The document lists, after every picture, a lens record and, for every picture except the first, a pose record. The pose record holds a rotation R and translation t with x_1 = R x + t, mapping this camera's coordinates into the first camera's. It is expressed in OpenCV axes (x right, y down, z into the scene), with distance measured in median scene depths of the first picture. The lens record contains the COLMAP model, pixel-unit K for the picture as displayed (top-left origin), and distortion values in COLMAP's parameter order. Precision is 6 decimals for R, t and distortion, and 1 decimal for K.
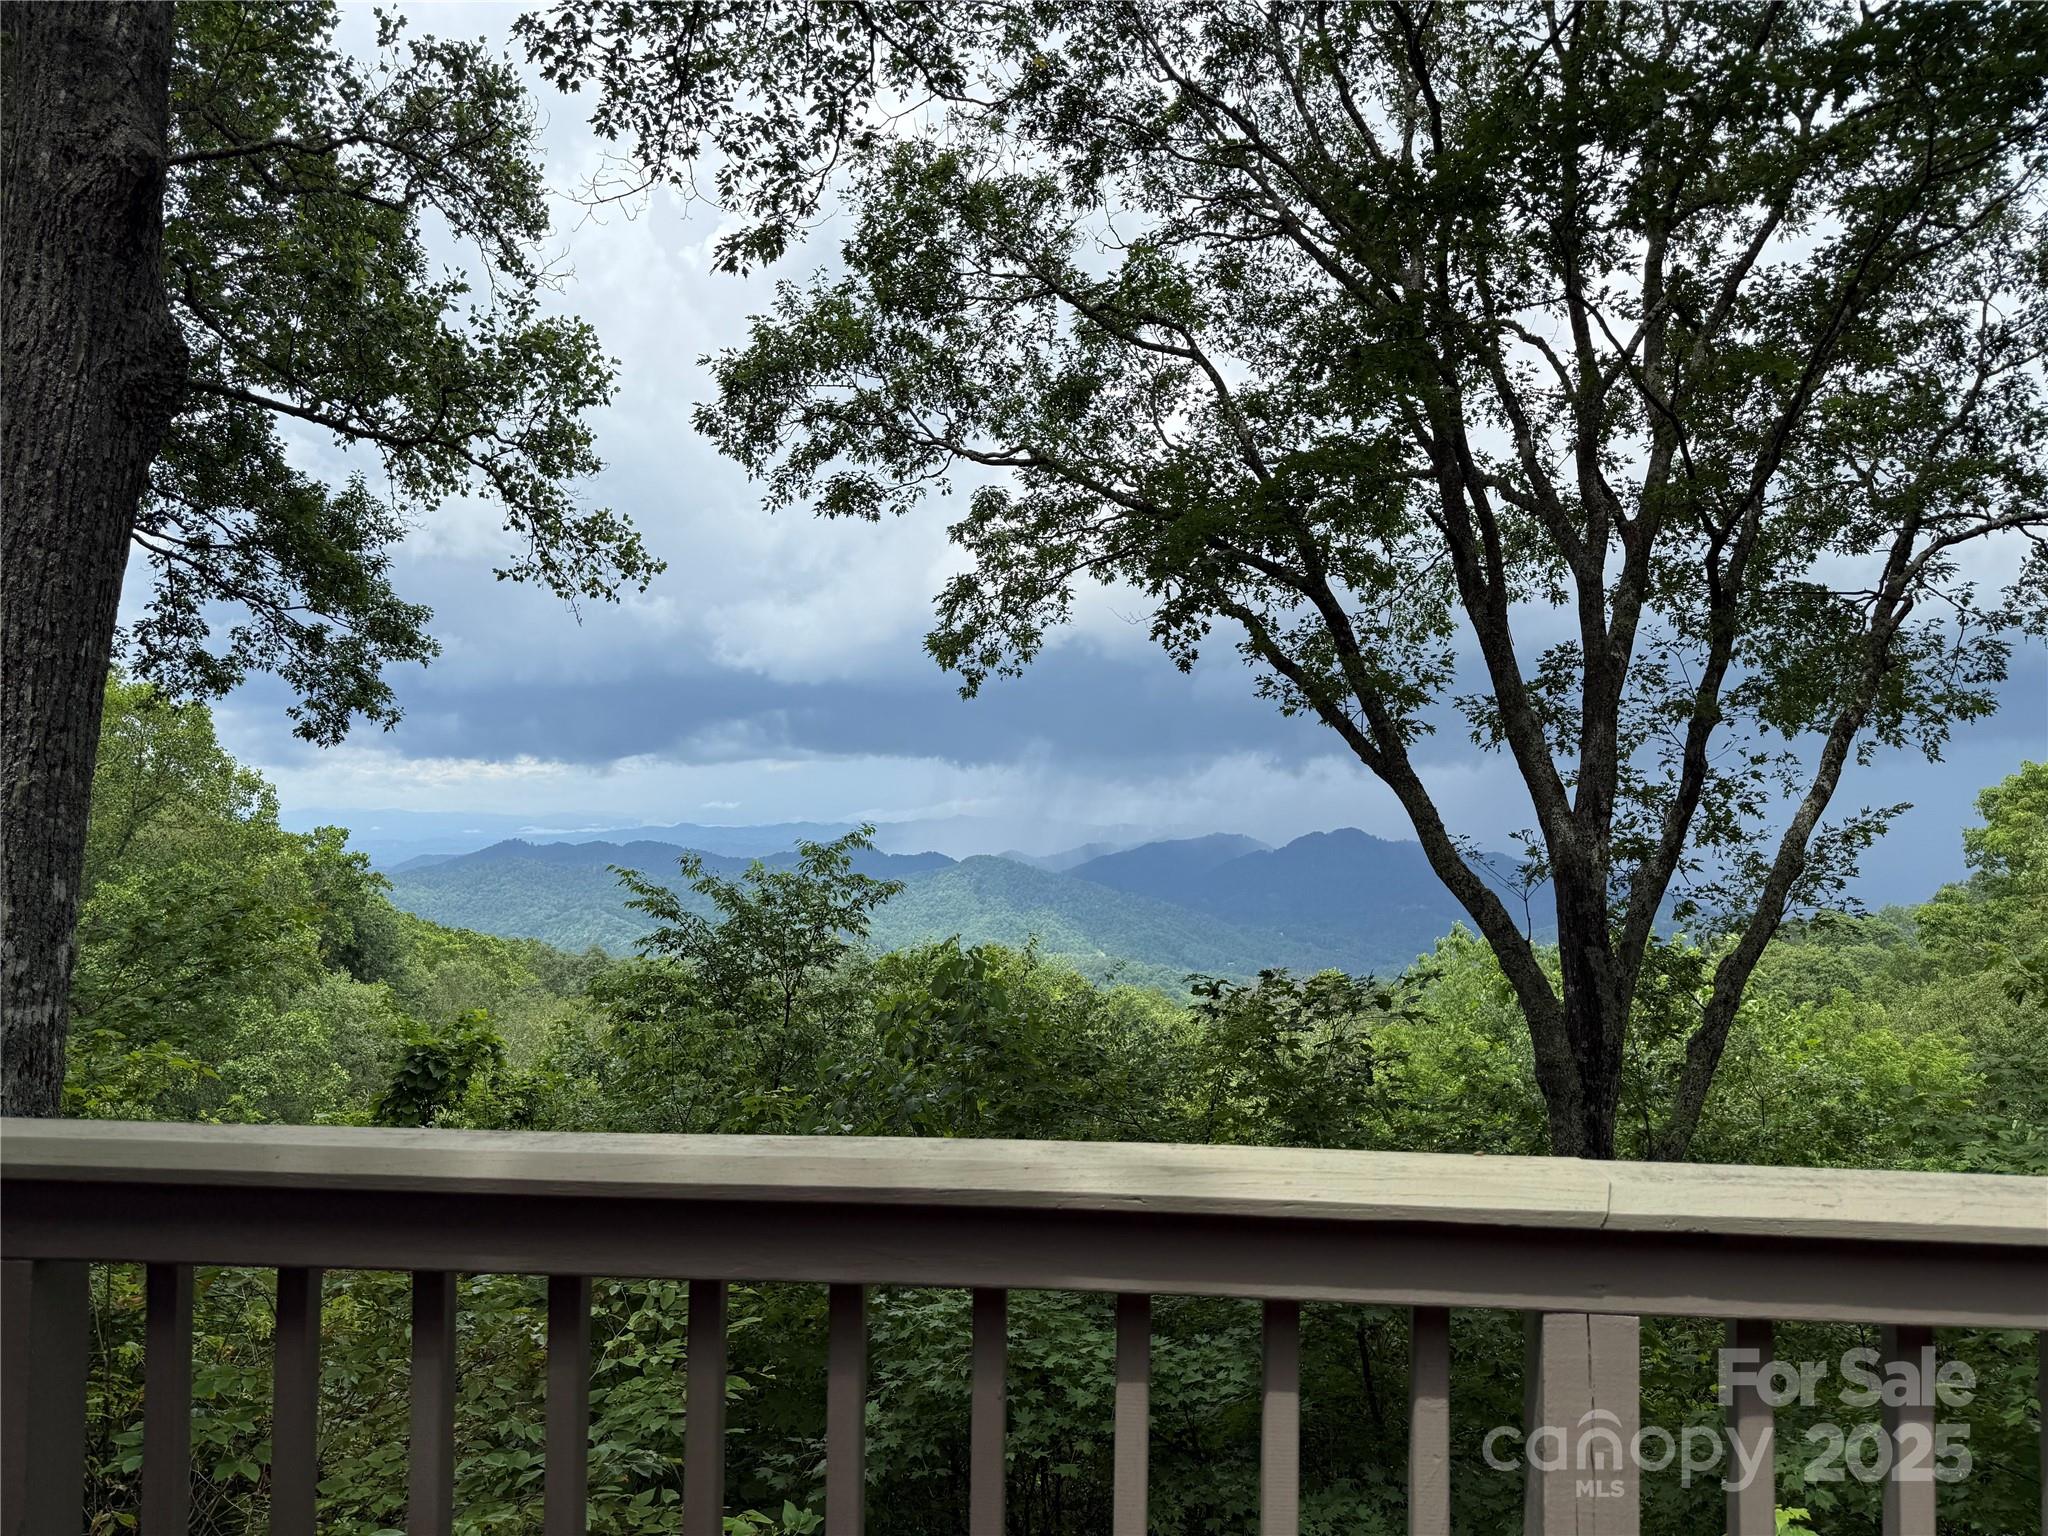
lens RADIAL K [[1446.9, 0, 1011.0], [0, 1446.9, 760.1], [0, 0, 1]] dist [0.147009, 0.000311]
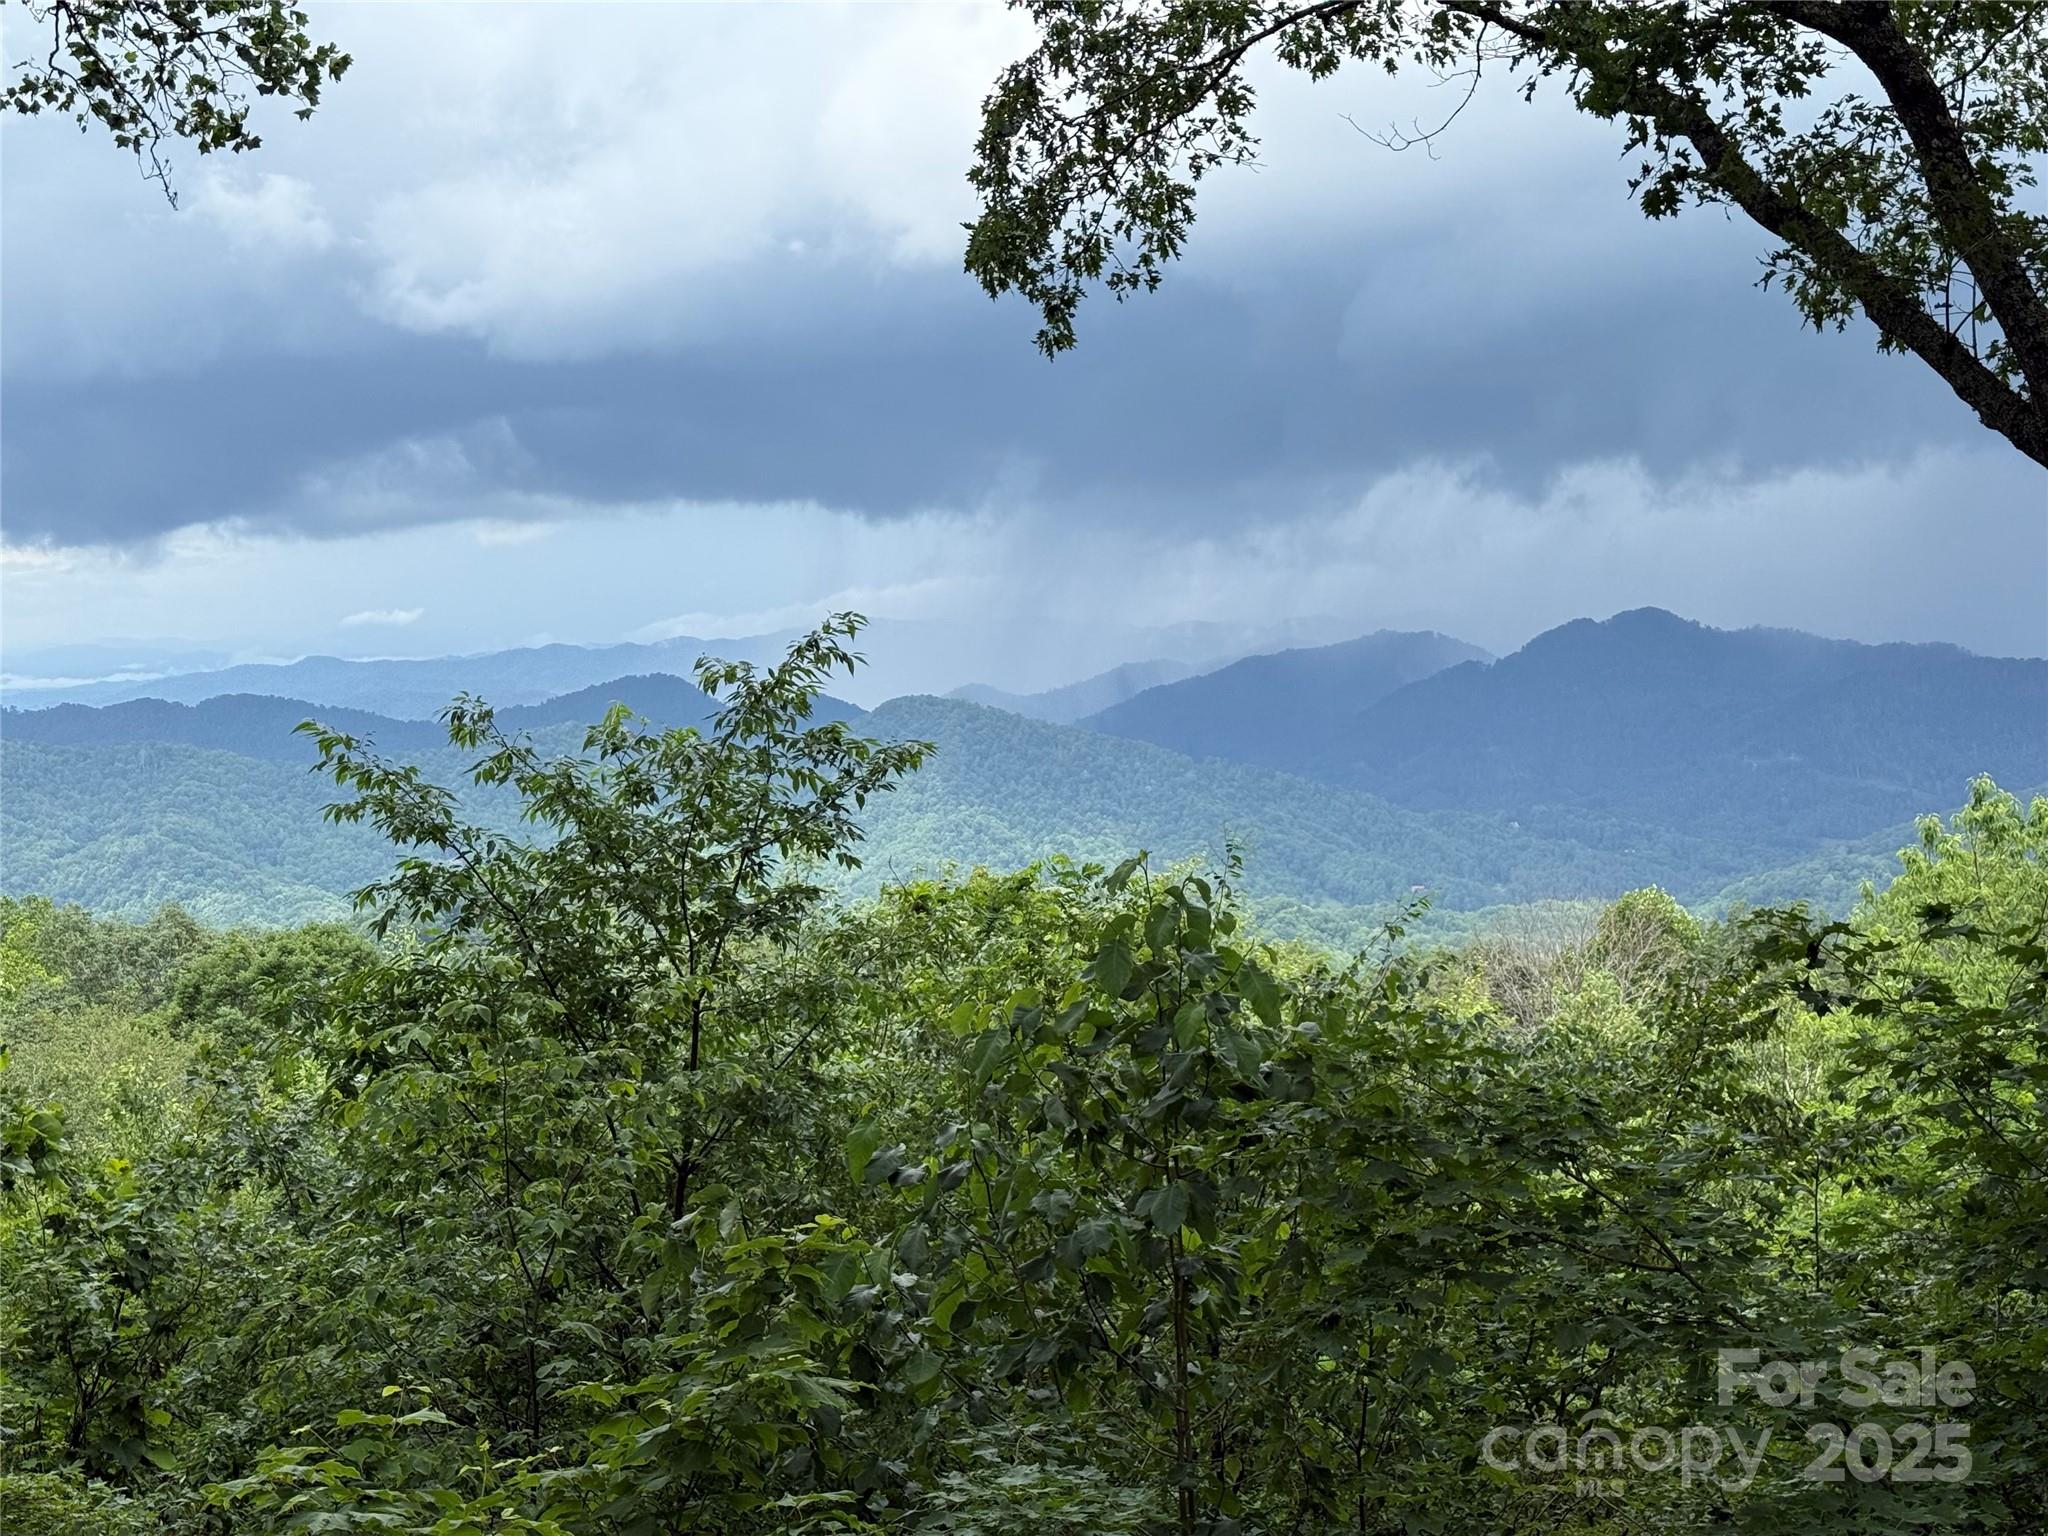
lens RADIAL K [[2871.7, 0, 1017.9], [0, 2871.7, 772.1], [0, 0, 1]] dist [0.119880, 0.000000]
pose [[0.998726, -0.046118, 0.020483, -0.061800], [0.044016, 0.994661, 0.093338, 0.008242], [-0.024678, -0.092318, 0.995424, 0.085899]]
